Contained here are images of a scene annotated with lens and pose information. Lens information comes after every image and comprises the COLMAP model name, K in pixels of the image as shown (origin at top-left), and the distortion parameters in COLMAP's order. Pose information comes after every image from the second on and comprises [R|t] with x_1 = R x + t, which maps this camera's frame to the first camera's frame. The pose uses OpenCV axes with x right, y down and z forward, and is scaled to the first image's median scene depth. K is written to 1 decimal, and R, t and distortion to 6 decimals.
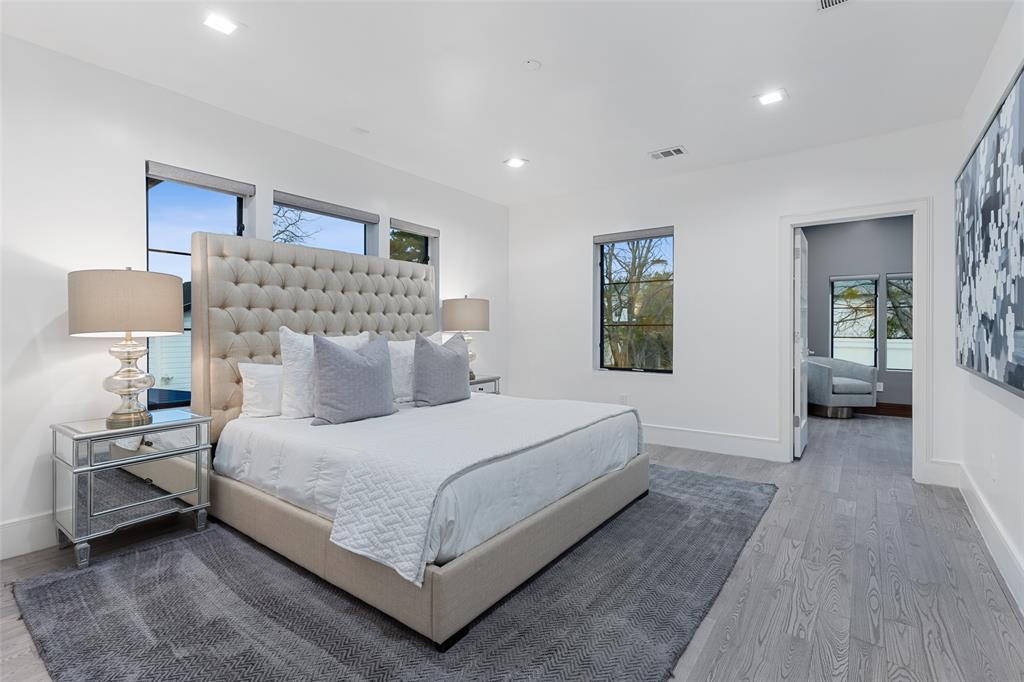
lens RADIAL K [[464.9, 0, 511.2], [0, 464.9, 334.9], [0, 0, 1]] dist [0.004432, 0.000067]
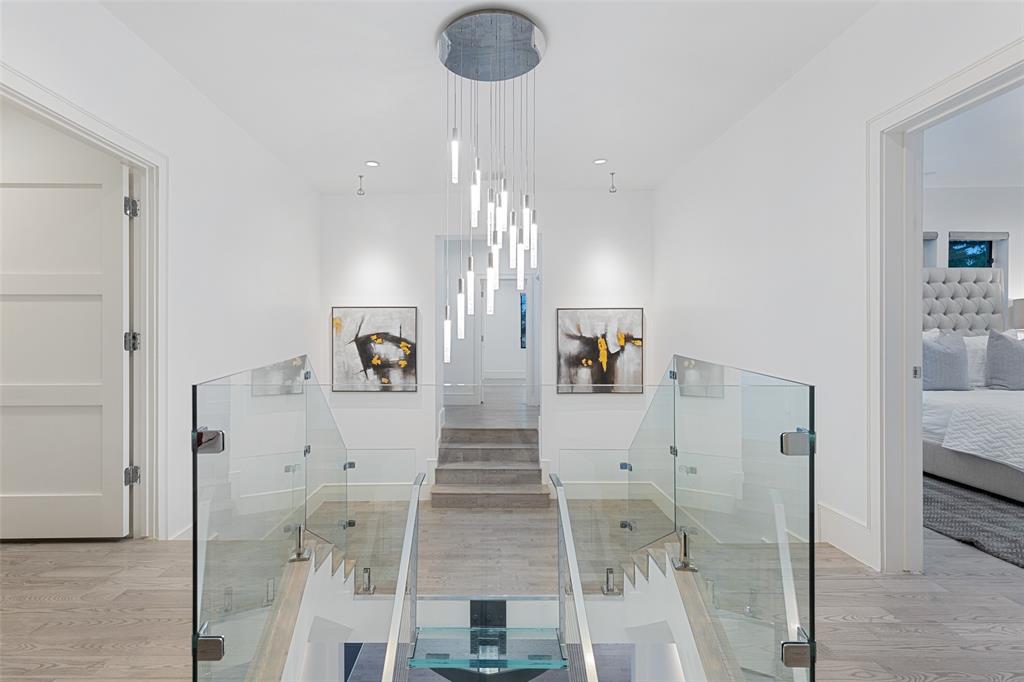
lens RADIAL K [[464.9, 0, 503.3], [0, 464.9, 335.0], [0, 0, 1]] dist [0.004432, 0.000067]
pose [[0.596814, -0.001424, -0.802379, 0.012603], [-0.007030, 0.999951, -0.007004, 0.023570], [0.802349, 0.009821, 0.596774, -0.627948]]
